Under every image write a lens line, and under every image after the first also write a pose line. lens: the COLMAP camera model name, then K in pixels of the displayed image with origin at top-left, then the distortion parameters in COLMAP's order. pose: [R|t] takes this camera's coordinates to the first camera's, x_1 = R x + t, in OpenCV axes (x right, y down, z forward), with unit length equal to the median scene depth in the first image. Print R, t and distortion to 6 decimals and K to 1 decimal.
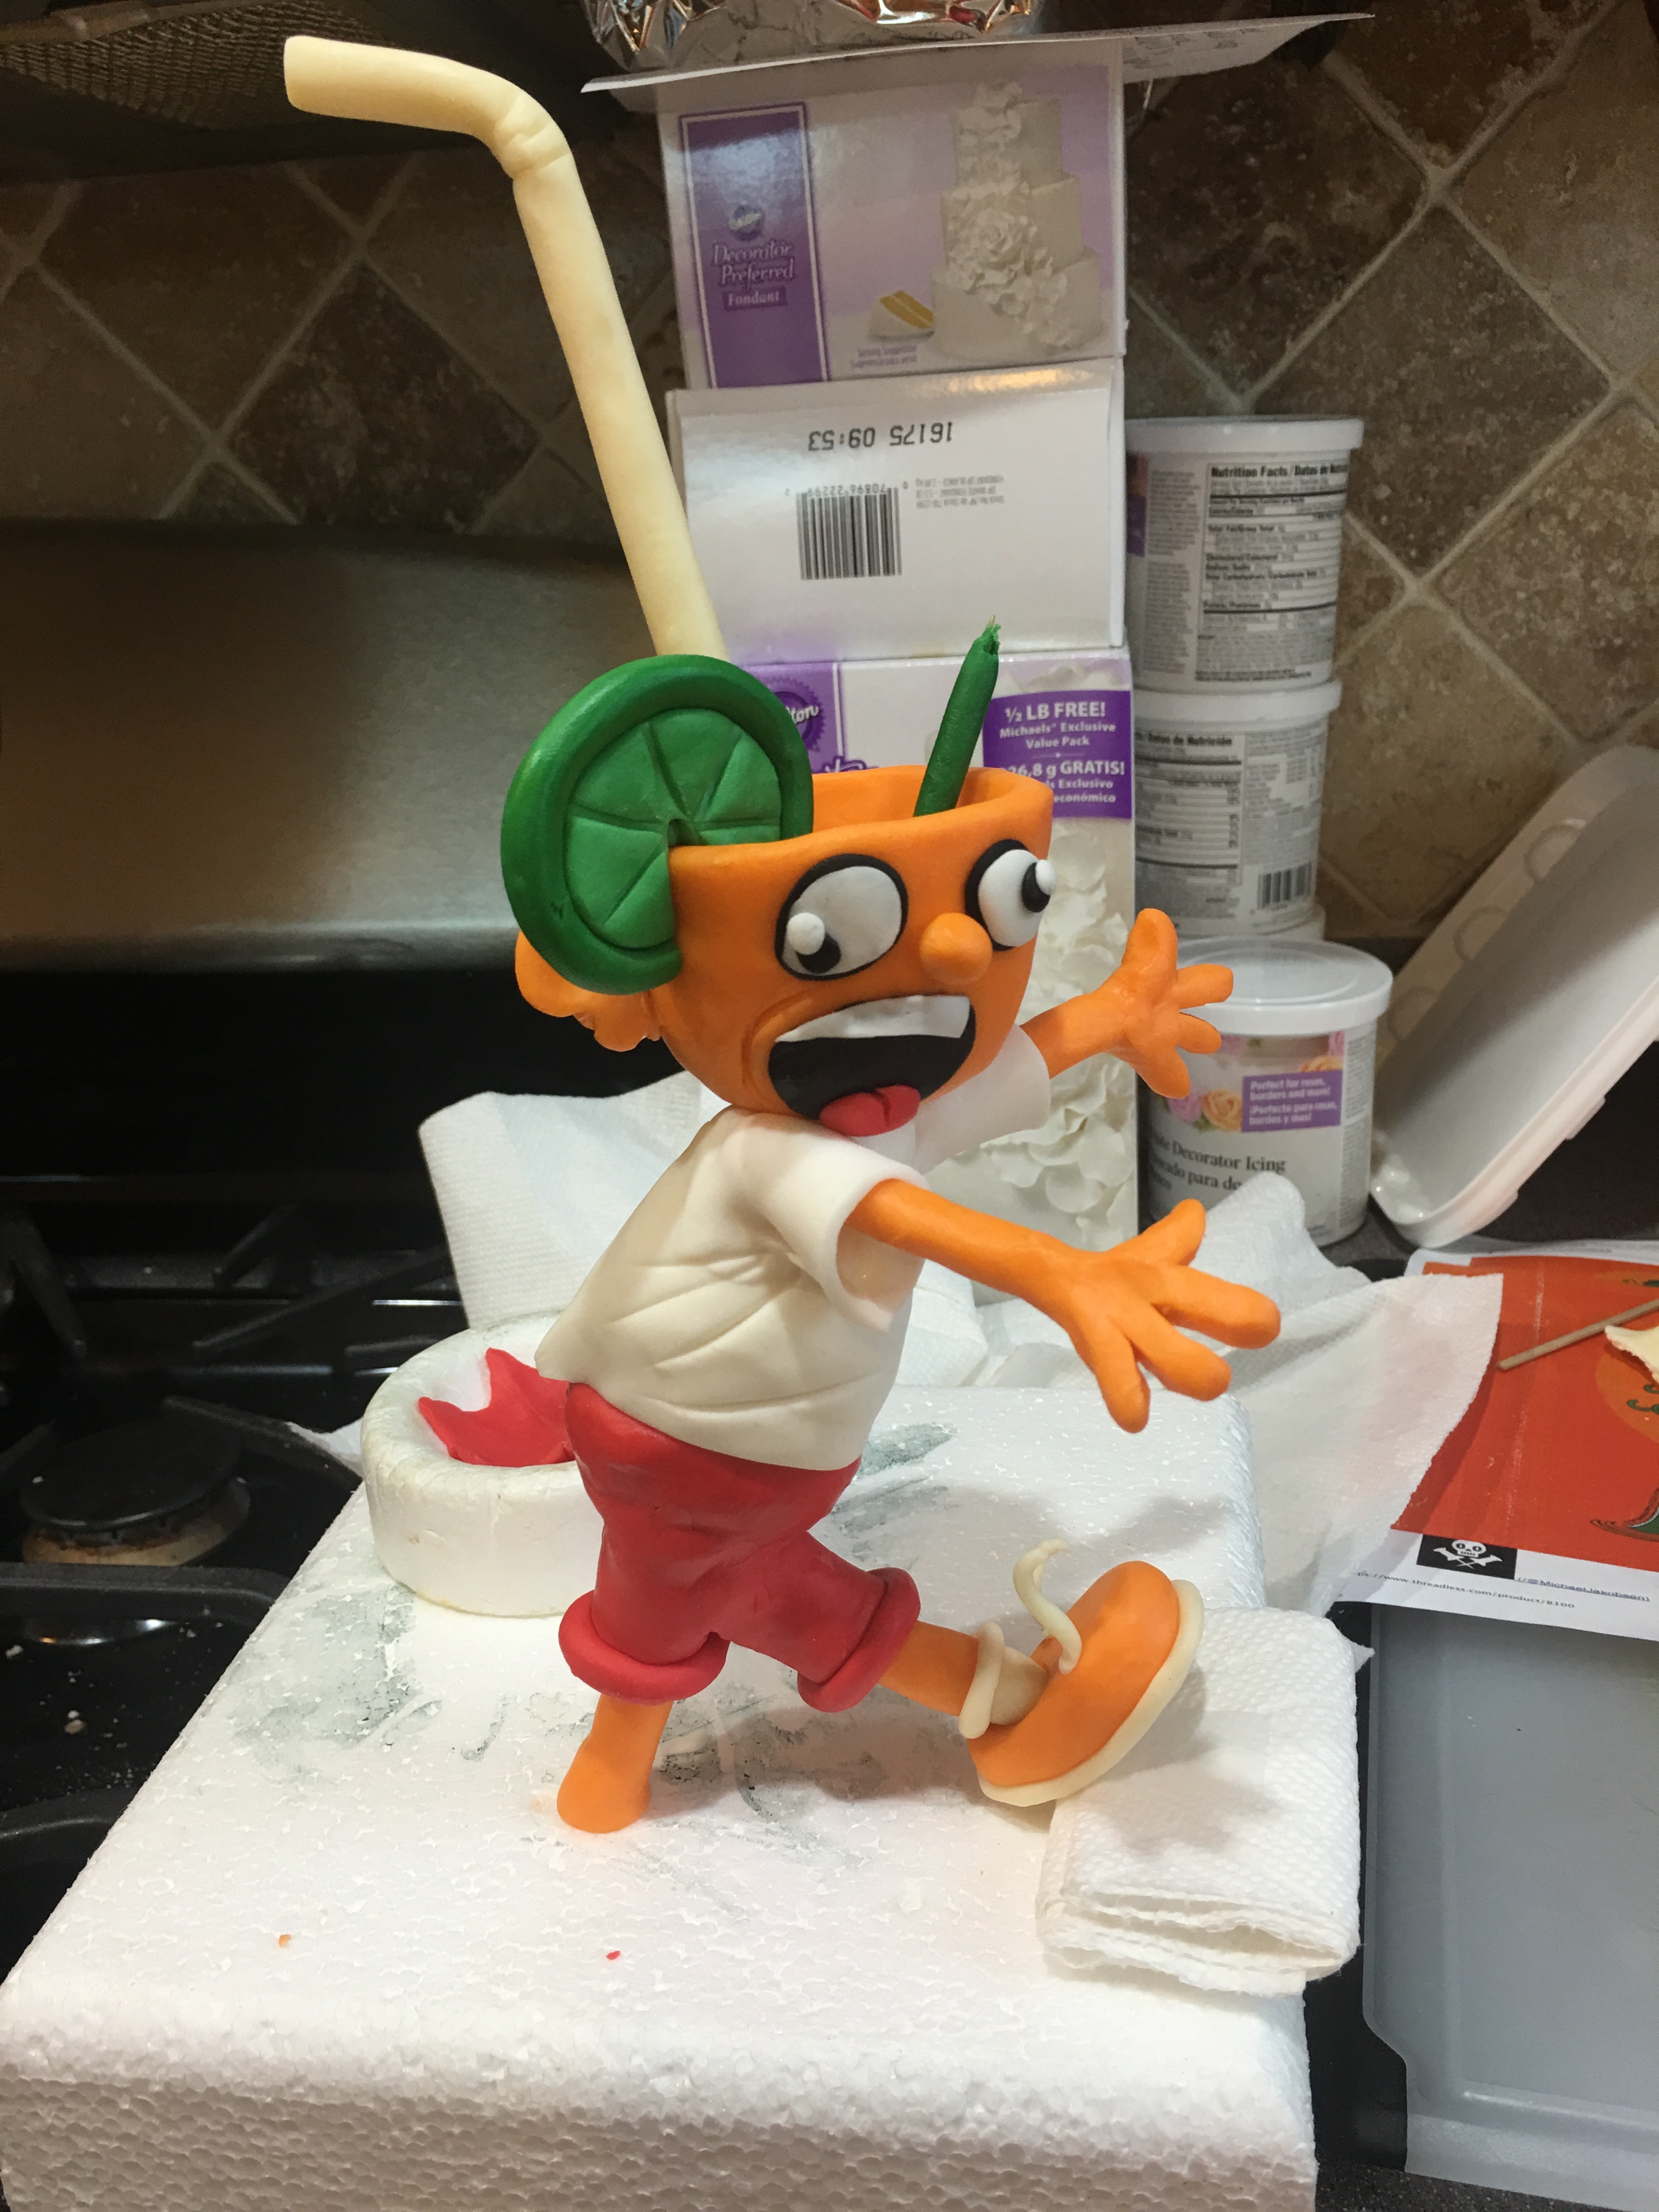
lens RADIAL K [[1881.3, 0, 852.2], [0, 1881.3, 1086.0], [0, 0, 1]] dist [0.083991, -0.126116]
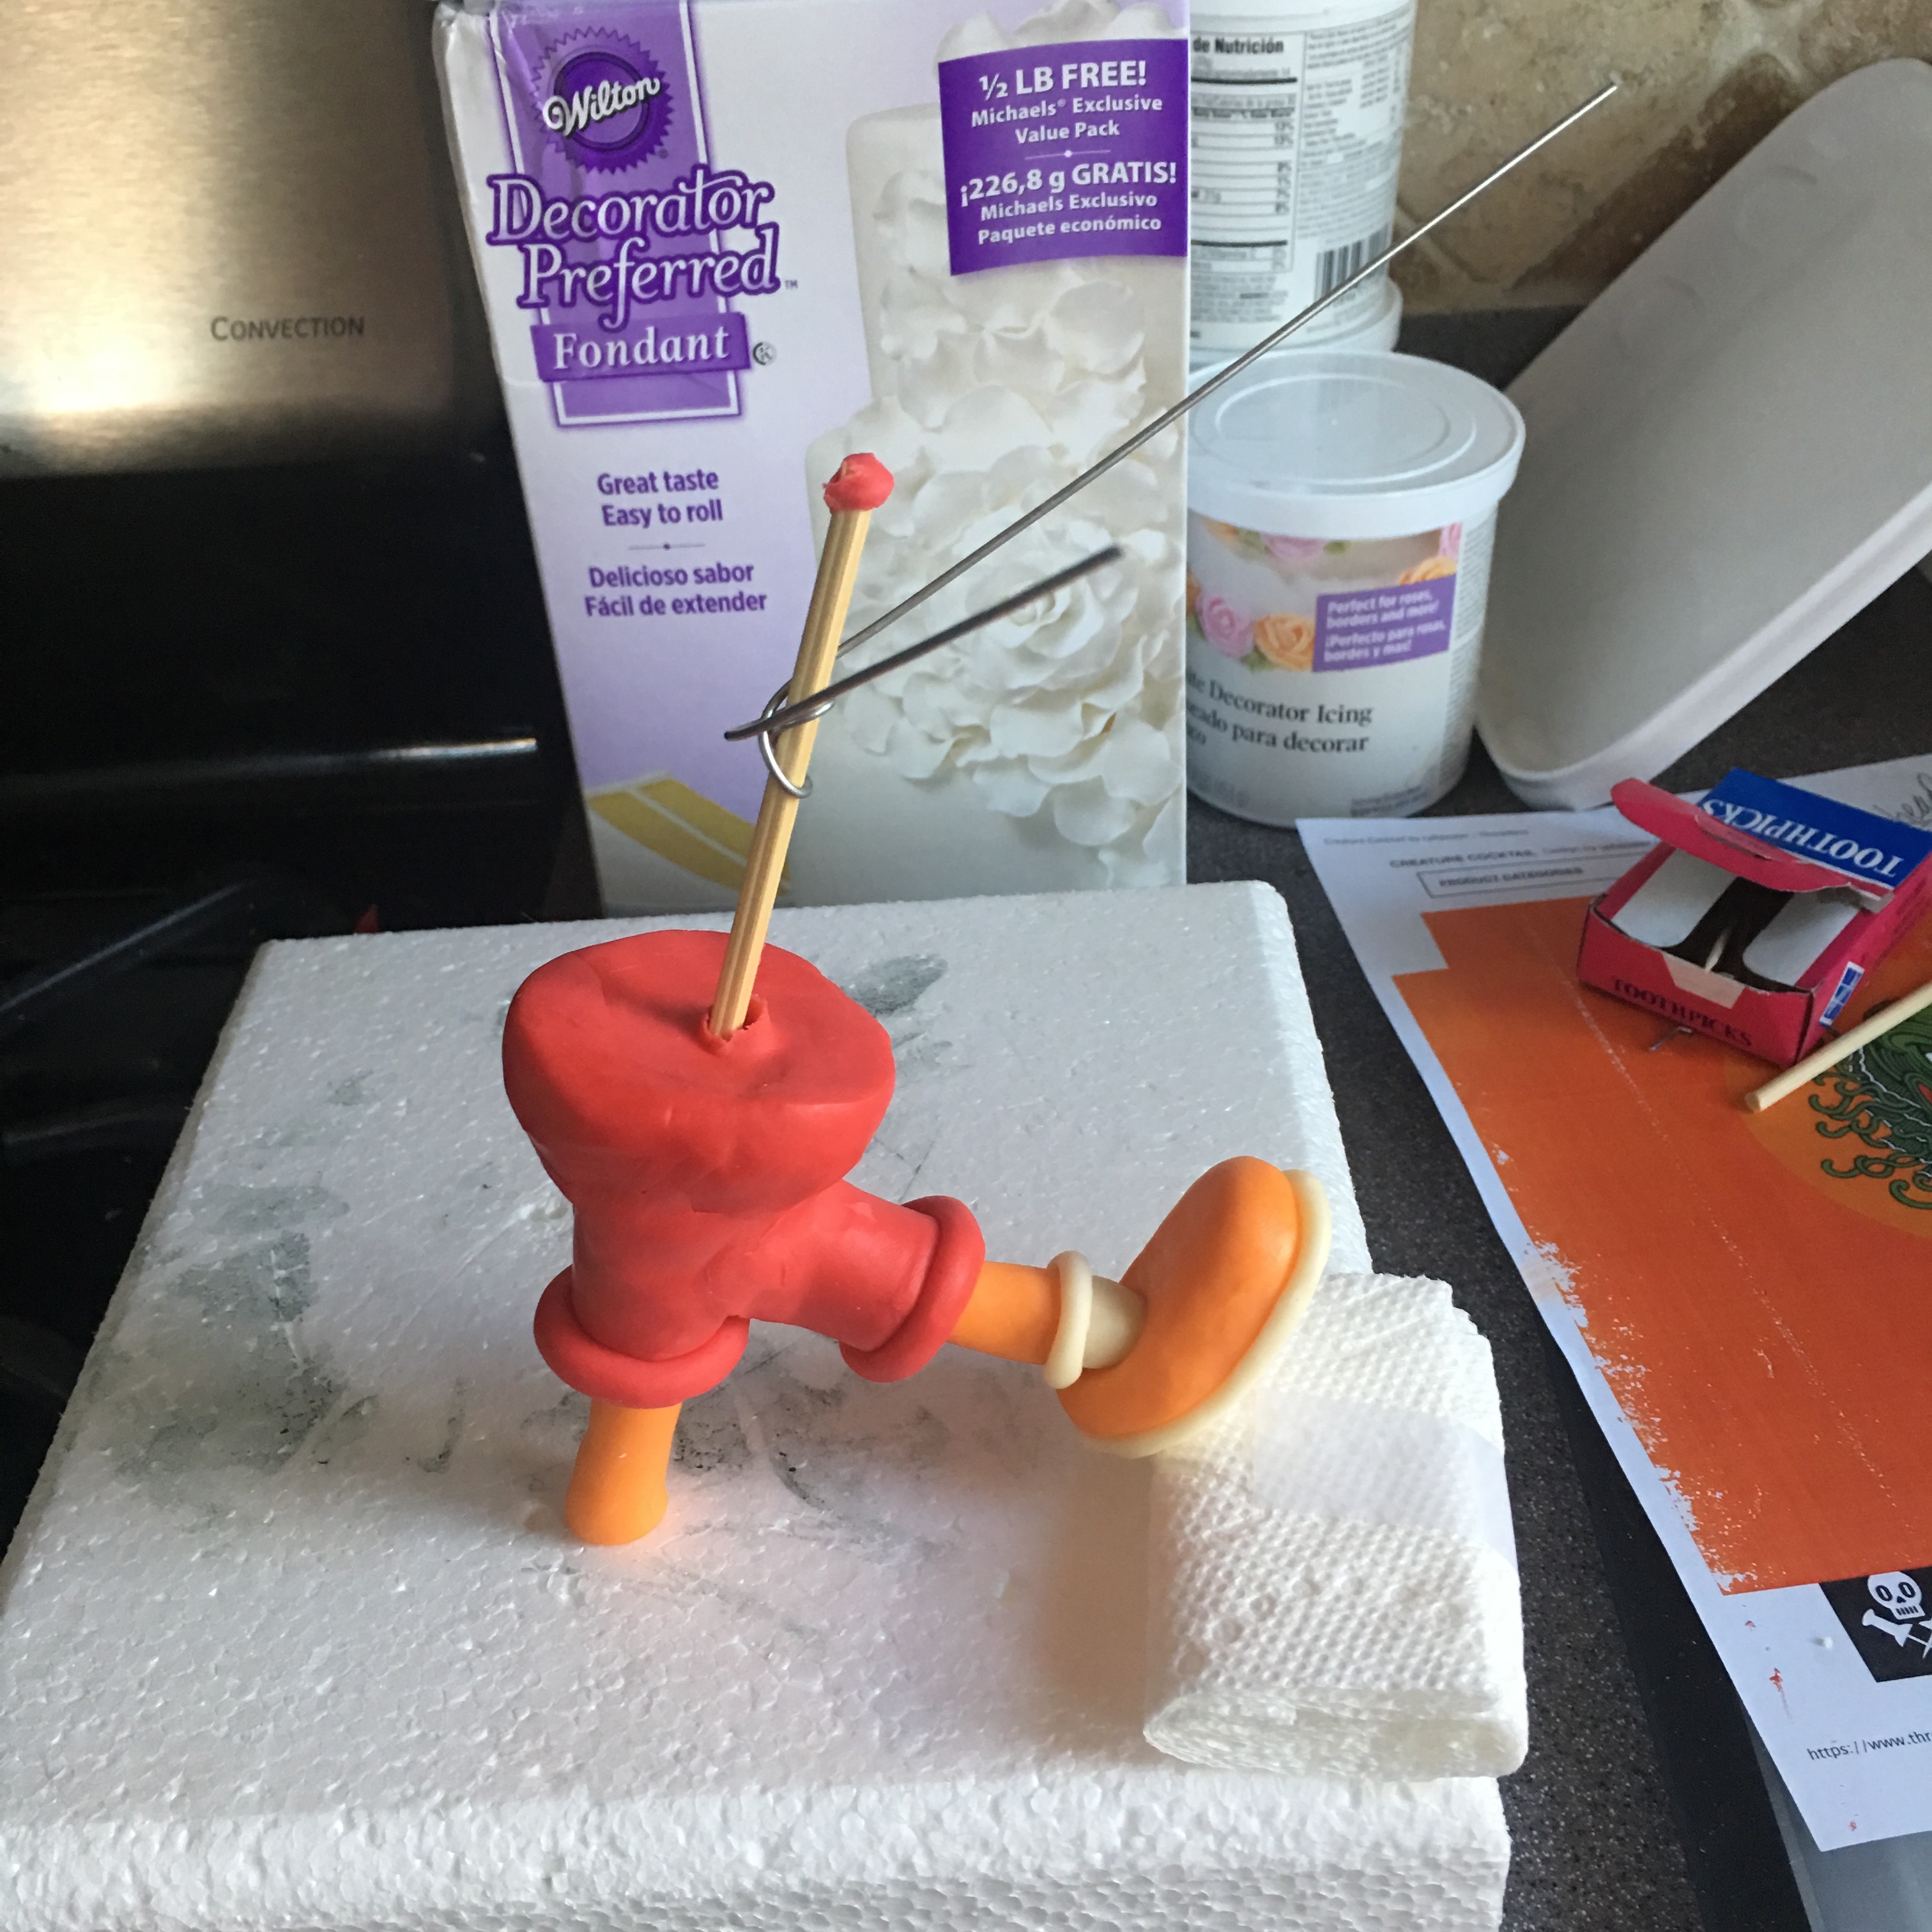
lens RADIAL K [[2196.3, 0, 989.0], [0, 2196.3, 941.7], [0, 0, 1]] dist [0.078013, -0.115362]
pose [[0.988661, -0.079938, 0.127120, -0.025579], [0.041580, 0.959165, 0.279775, -0.132024], [-0.144294, -0.271317, 0.951612, 0.261974]]
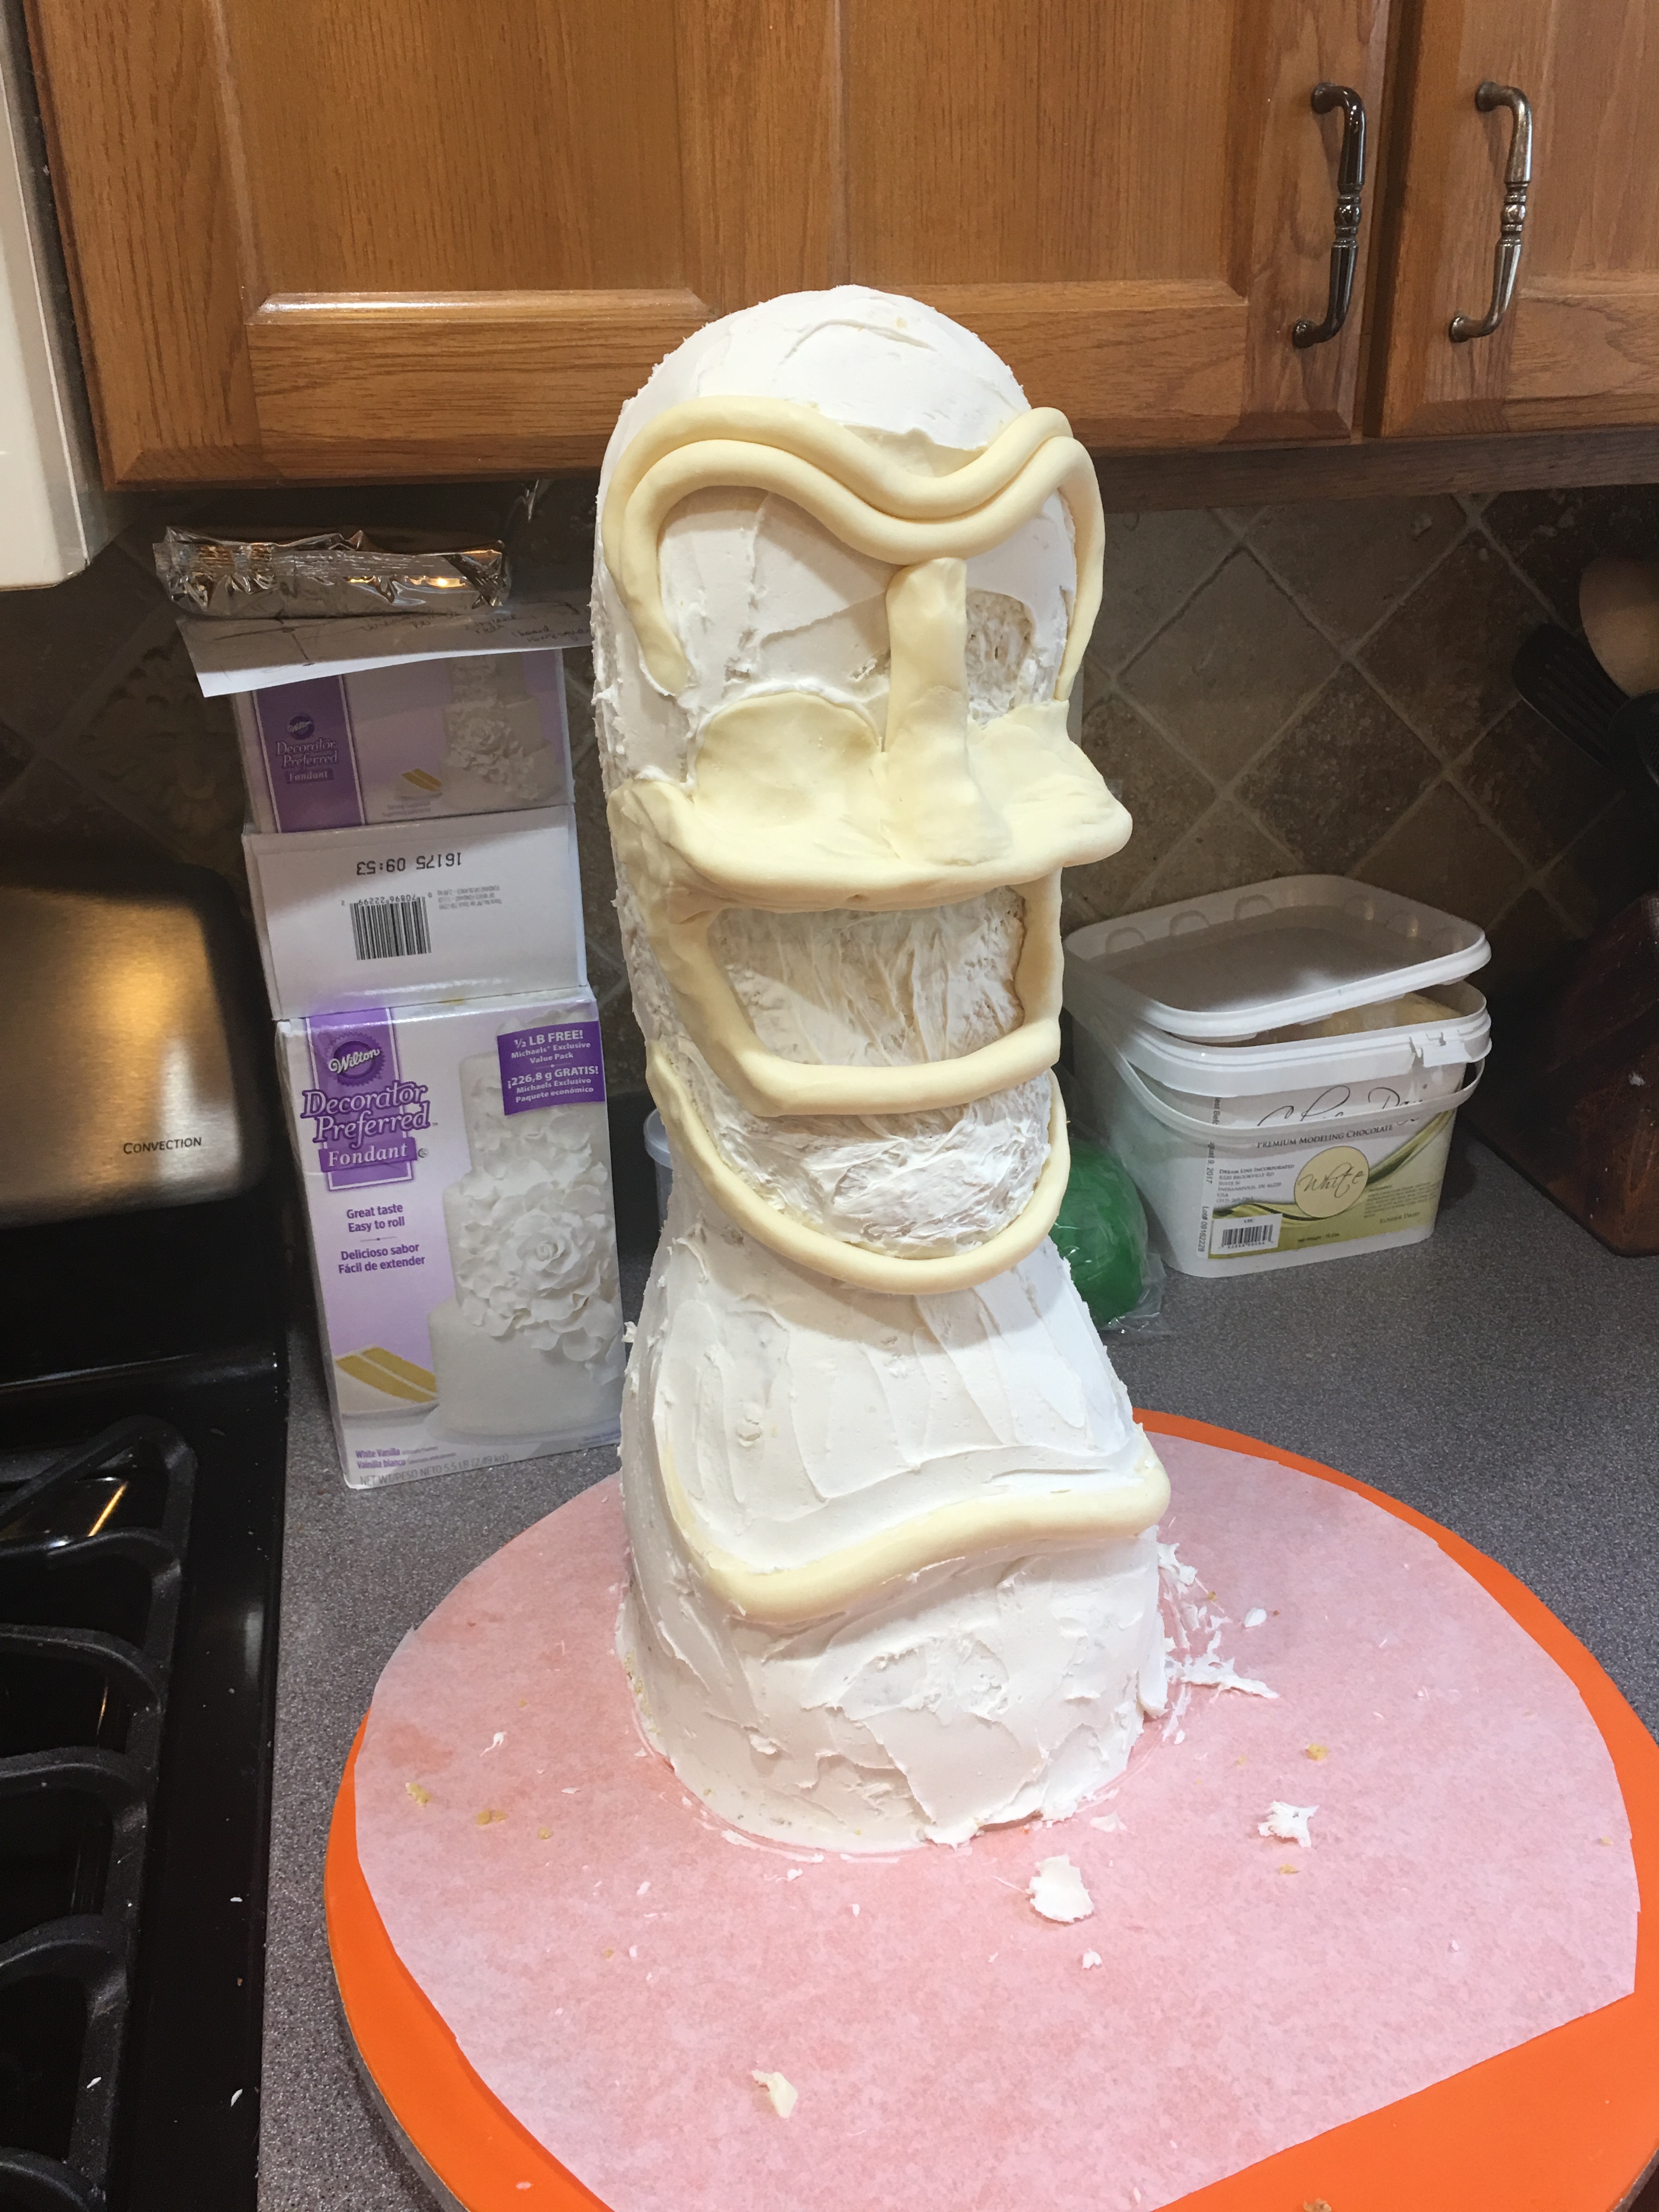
lens RADIAL K [[1878.8, 0, 830.7], [0, 1878.8, 1095.5], [0, 0, 1]] dist [0.062944, -0.094228]
pose [[0.930809, -0.112776, 0.347672, -0.194787], [0.090597, 0.992713, 0.079458, -0.246274], [-0.354099, -0.042463, 0.934243, -0.419205]]
